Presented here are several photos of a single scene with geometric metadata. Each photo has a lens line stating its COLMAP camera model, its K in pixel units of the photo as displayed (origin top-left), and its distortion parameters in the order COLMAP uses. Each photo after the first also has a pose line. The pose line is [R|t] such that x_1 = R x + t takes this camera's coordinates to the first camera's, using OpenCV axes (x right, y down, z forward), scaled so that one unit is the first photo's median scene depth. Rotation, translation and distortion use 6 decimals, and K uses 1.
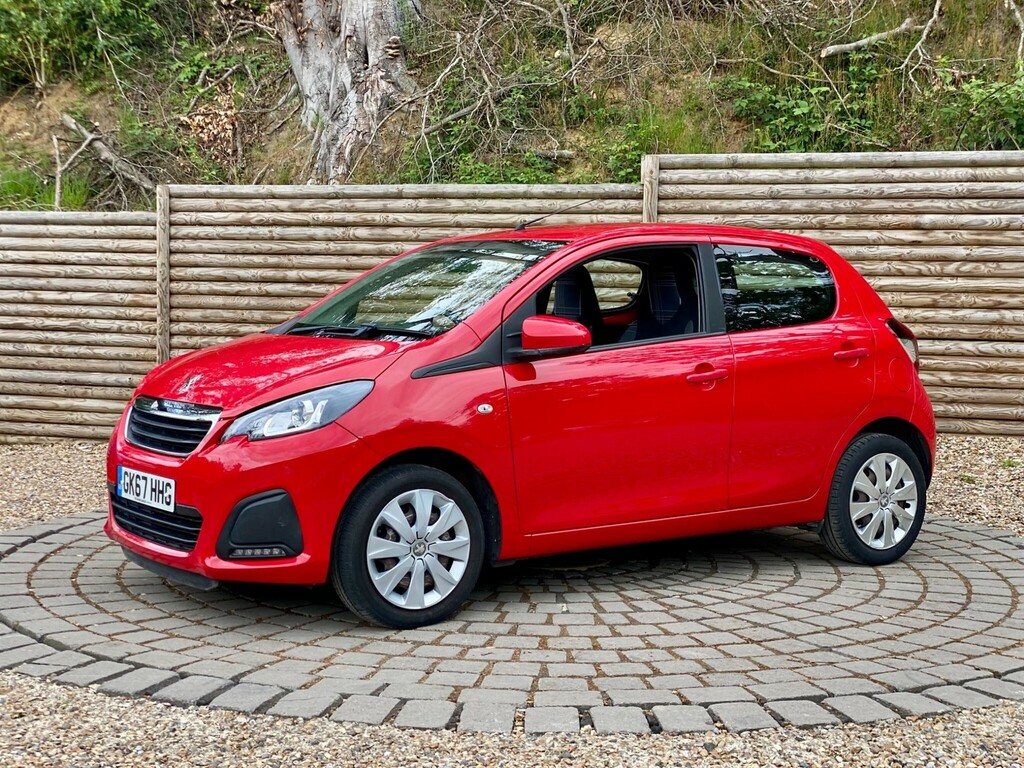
lens RADIAL K [[1644.2, 0, 508.2], [0, 1644.2, 368.4], [0, 0, 1]] dist [0.201825, -0.443442]
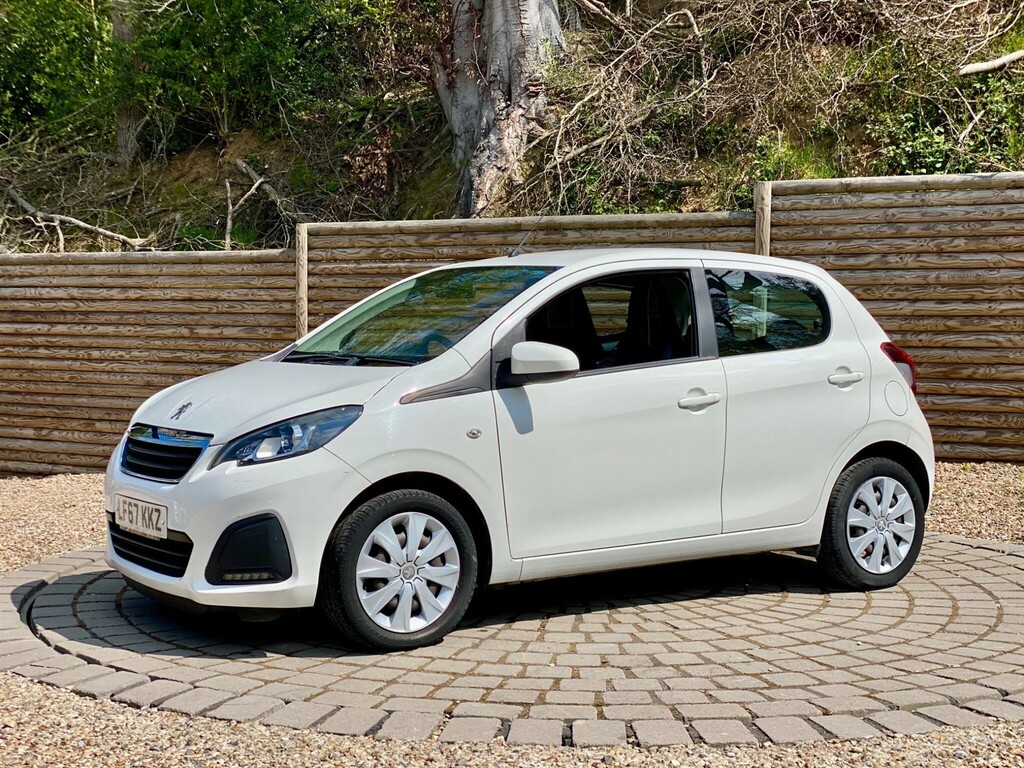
lens RADIAL K [[1644.2, 0, 508.2], [0, 1644.2, 368.4], [0, 0, 1]] dist [0.201825, -0.443442]
pose [[0.984383, -0.005763, -0.175945, 0.106143], [0.001863, 0.999749, -0.022326, 0.004957], [0.176029, 0.021649, 0.984147, -0.005850]]
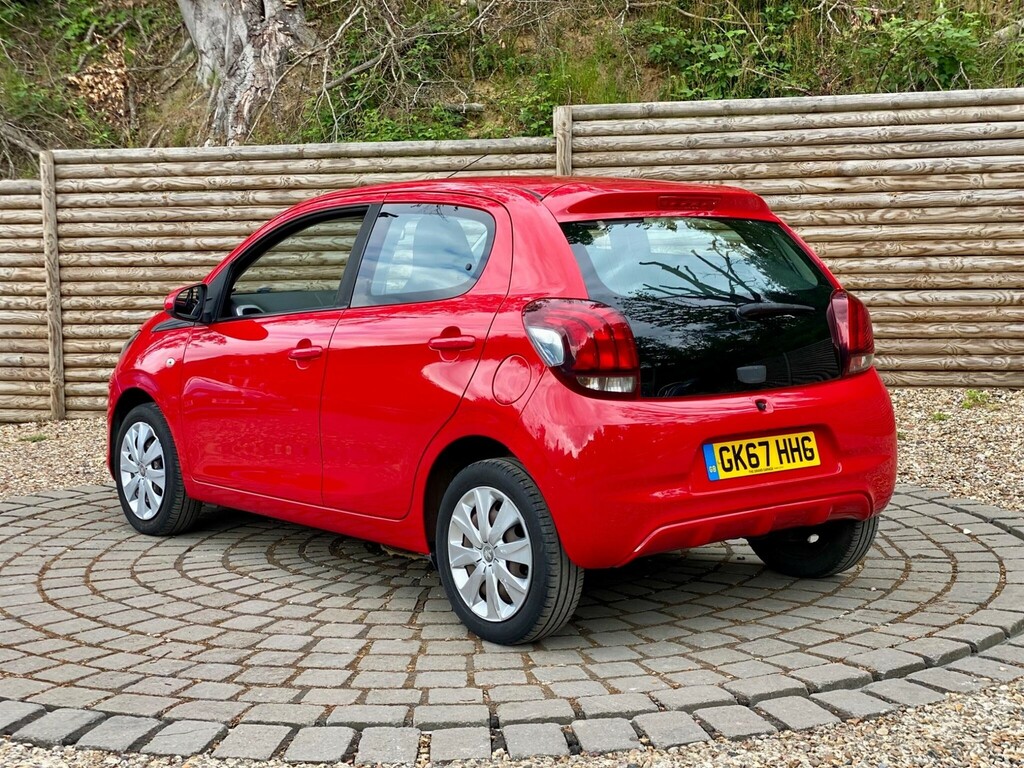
lens RADIAL K [[1621.2, 0, 514.7], [0, 1621.2, 376.9], [0, 0, 1]] dist [0.232473, -0.639739]
pose [[0.998383, -0.034991, 0.044801, 0.010394], [0.033295, 0.998721, 0.038054, -0.009420], [-0.046075, -0.036501, 0.998271, 0.052767]]
